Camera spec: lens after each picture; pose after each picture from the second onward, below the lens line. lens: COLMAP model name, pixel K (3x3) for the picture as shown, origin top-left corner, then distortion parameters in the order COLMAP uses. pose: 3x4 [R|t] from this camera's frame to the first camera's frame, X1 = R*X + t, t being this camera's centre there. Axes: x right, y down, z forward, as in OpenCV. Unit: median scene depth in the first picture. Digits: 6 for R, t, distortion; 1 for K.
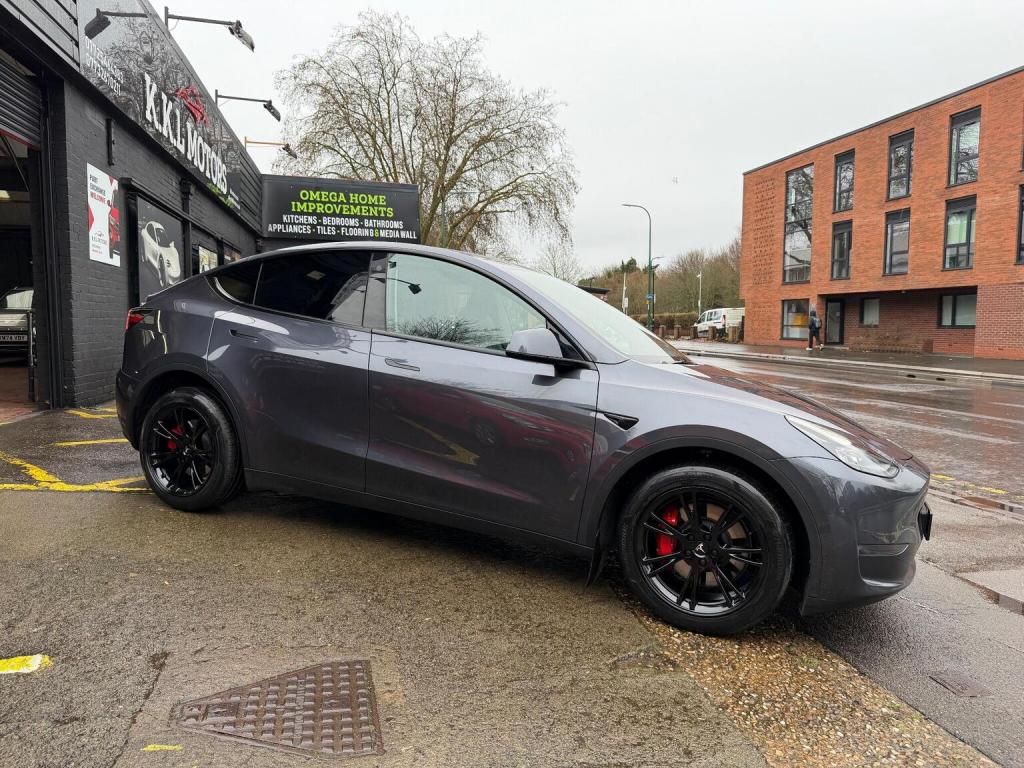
lens RADIAL K [[714.7, 0, 514.2], [0, 714.7, 389.8], [0, 0, 1]] dist [0.039509, -0.056117]
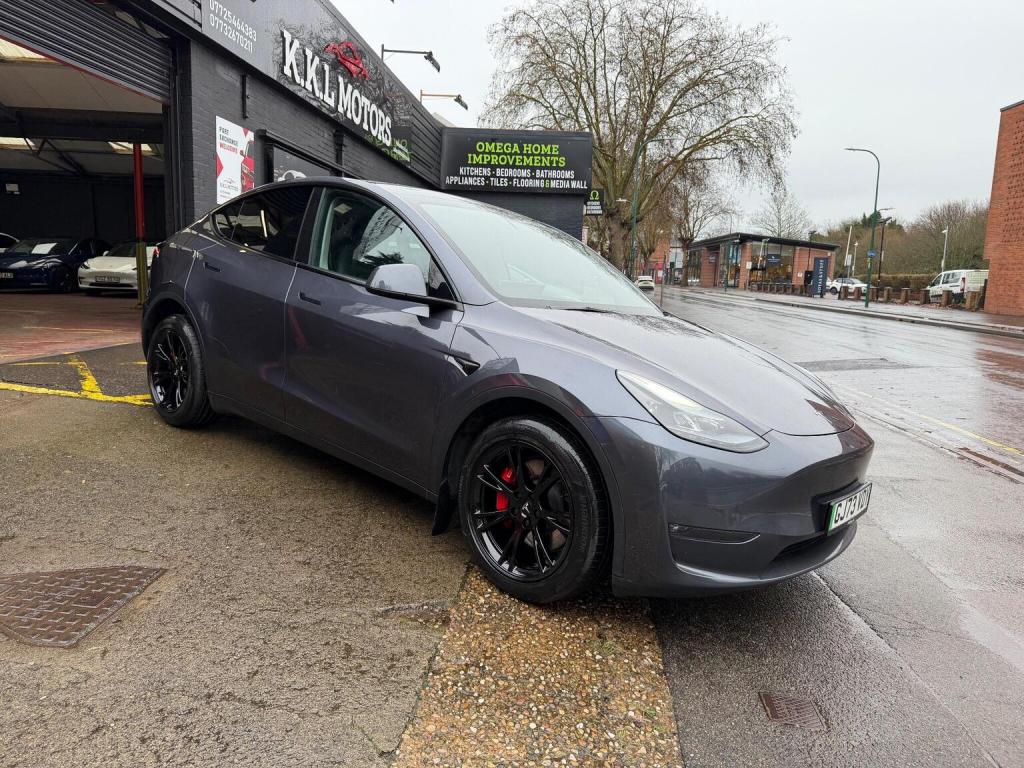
lens RADIAL K [[714.7, 0, 514.2], [0, 714.7, 389.8], [0, 0, 1]] dist [0.039509, -0.056117]
pose [[0.953289, 0.073423, -0.293000, 0.077739], [-0.055803, 0.996119, 0.068061, 0.001797], [0.296860, -0.048532, 0.953687, 0.021652]]
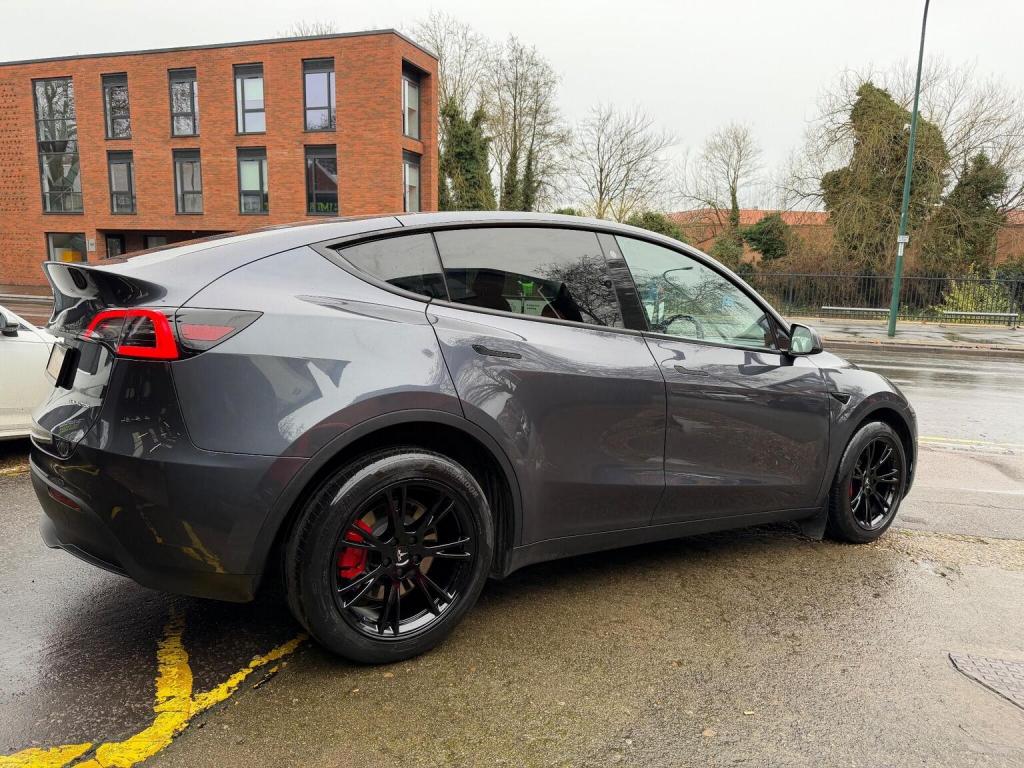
lens RADIAL K [[714.7, 0, 514.2], [0, 714.7, 389.8], [0, 0, 1]] dist [0.039509, -0.056117]
pose [[0.508715, -0.135966, 0.850131, -0.184273], [0.058414, 0.990626, 0.123481, -0.021559], [-0.858951, -0.013158, 0.511889, 0.138614]]
